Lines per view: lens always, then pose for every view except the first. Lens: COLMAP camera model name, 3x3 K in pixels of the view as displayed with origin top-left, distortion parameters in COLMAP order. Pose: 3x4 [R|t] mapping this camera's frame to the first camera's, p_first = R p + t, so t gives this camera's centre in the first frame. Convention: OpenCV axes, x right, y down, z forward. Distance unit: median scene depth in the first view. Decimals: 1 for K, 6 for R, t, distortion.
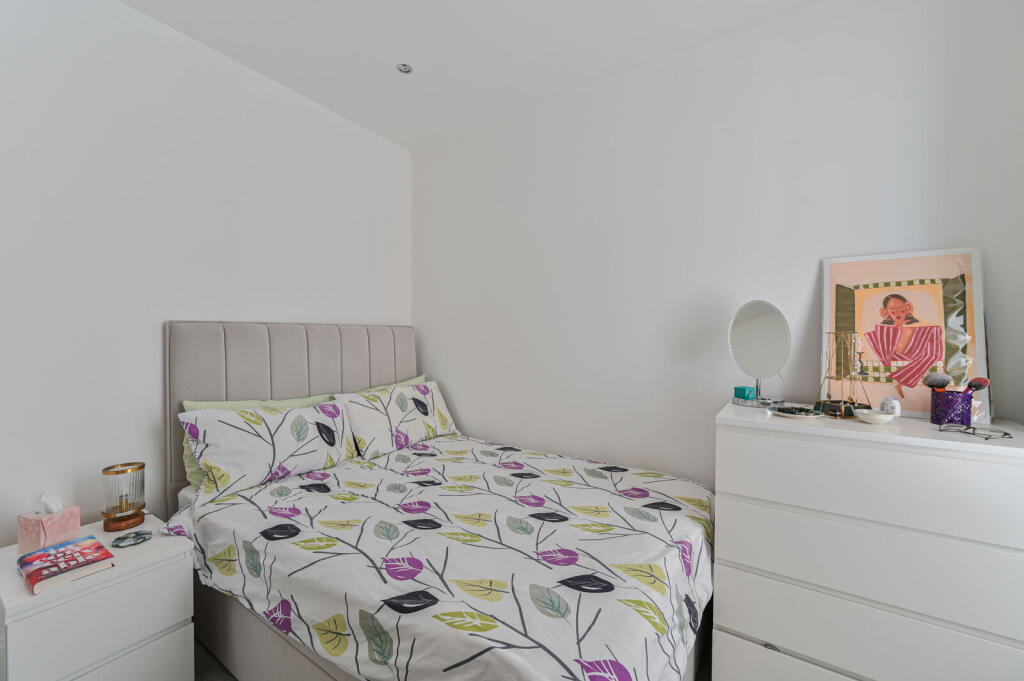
lens RADIAL K [[402.9, 0, 504.7], [0, 402.9, 341.8], [0, 0, 1]] dist [-0.003839, 0.000189]
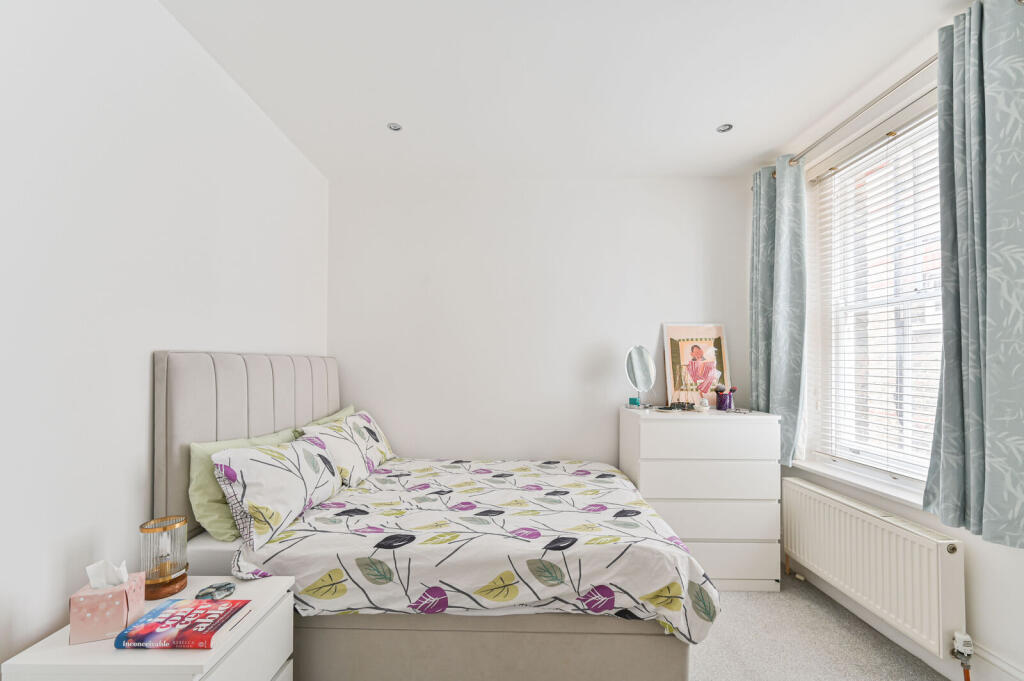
lens RADIAL K [[402.9, 0, 505.7], [0, 402.9, 360.0], [0, 0, 1]] dist [-0.003839, 0.000189]
pose [[0.841787, 0.007046, 0.539763, -0.790039], [0.006205, 0.999722, -0.022727, -0.008891], [-0.539774, 0.022481, 0.841510, -0.117760]]
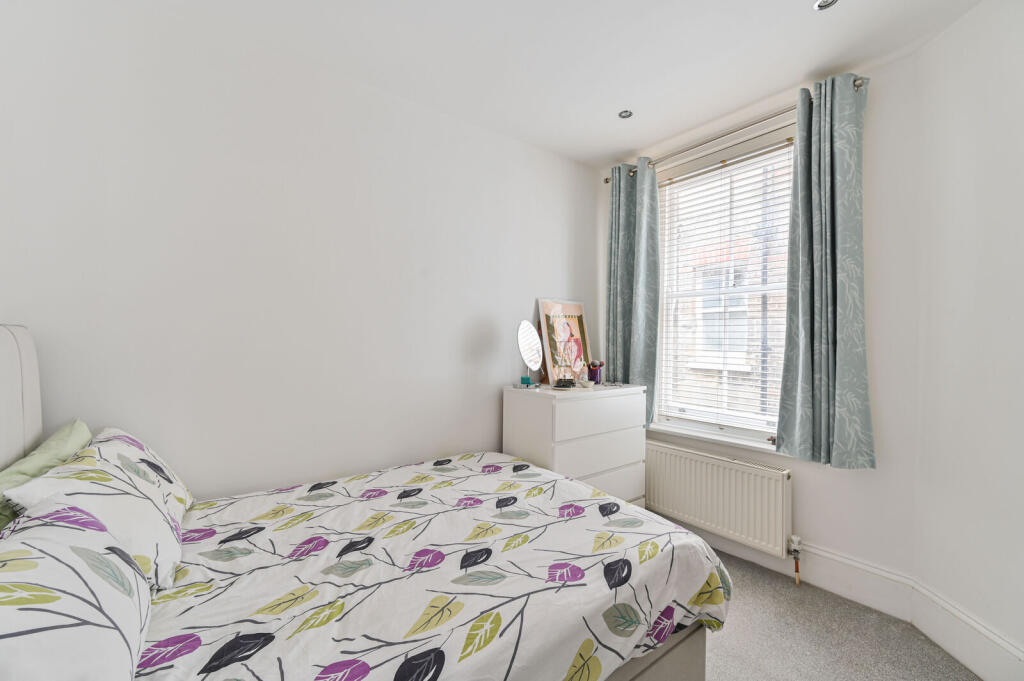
lens RADIAL K [[402.9, 0, 505.8], [0, 402.9, 342.4], [0, 0, 1]] dist [-0.003839, 0.000189]
pose [[0.344694, -0.003777, 0.938708, -0.929302], [0.010187, 0.999948, 0.000283, -0.021566], [-0.938660, 0.009465, 0.344714, 0.573647]]
